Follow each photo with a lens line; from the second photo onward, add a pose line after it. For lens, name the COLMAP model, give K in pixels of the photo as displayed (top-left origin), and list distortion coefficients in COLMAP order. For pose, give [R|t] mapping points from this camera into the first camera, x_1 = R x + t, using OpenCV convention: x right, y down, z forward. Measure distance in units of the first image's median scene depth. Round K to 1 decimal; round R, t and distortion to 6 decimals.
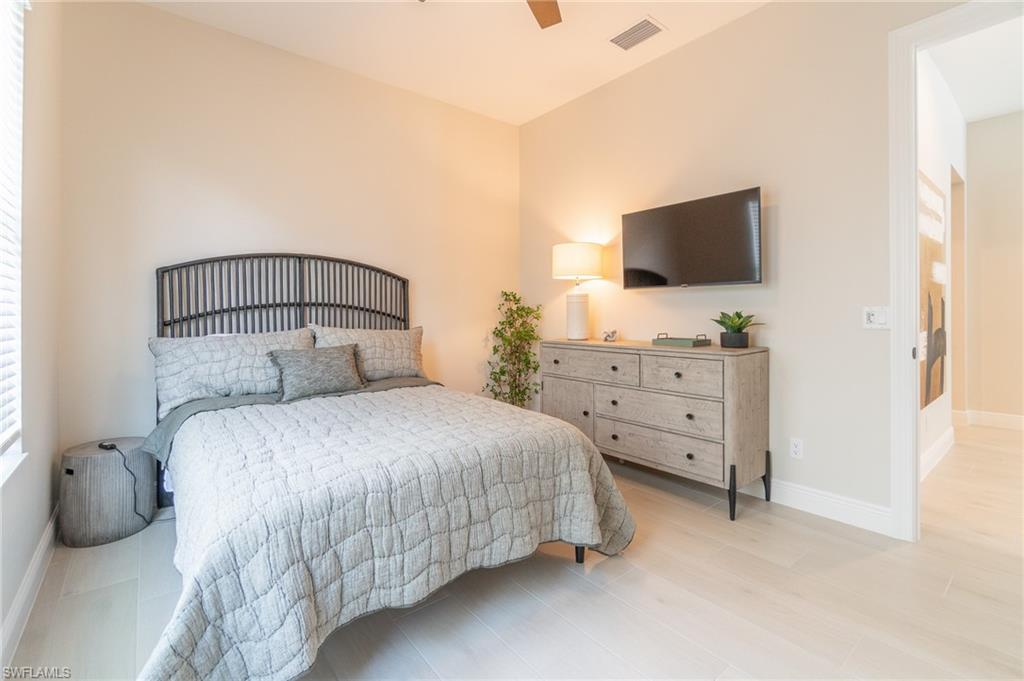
lens RADIAL K [[453.5, 0, 506.4], [0, 453.5, 323.7], [0, 0, 1]] dist [0.000063, -0.000147]
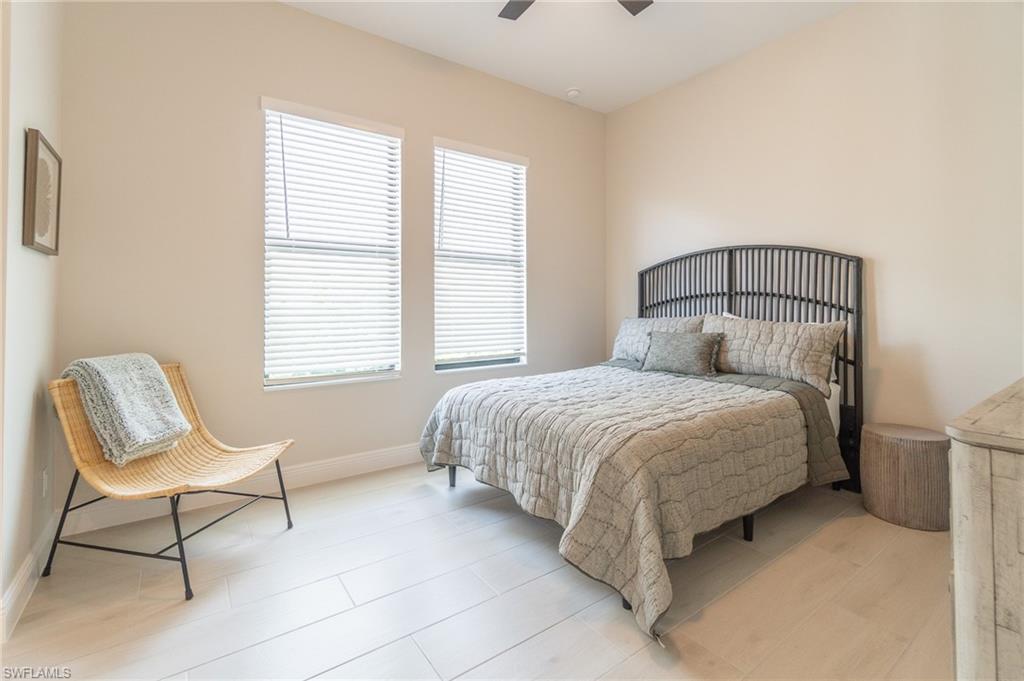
lens RADIAL K [[463.9, 0, 511.8], [0, 463.9, 301.1], [0, 0, 1]] dist [-0.000142, -0.000055]
pose [[-0.047289, 0.003305, -0.998876, 0.799026], [-0.025990, 0.999652, 0.004538, -0.020942], [0.998543, 0.026175, -0.047187, 0.651645]]
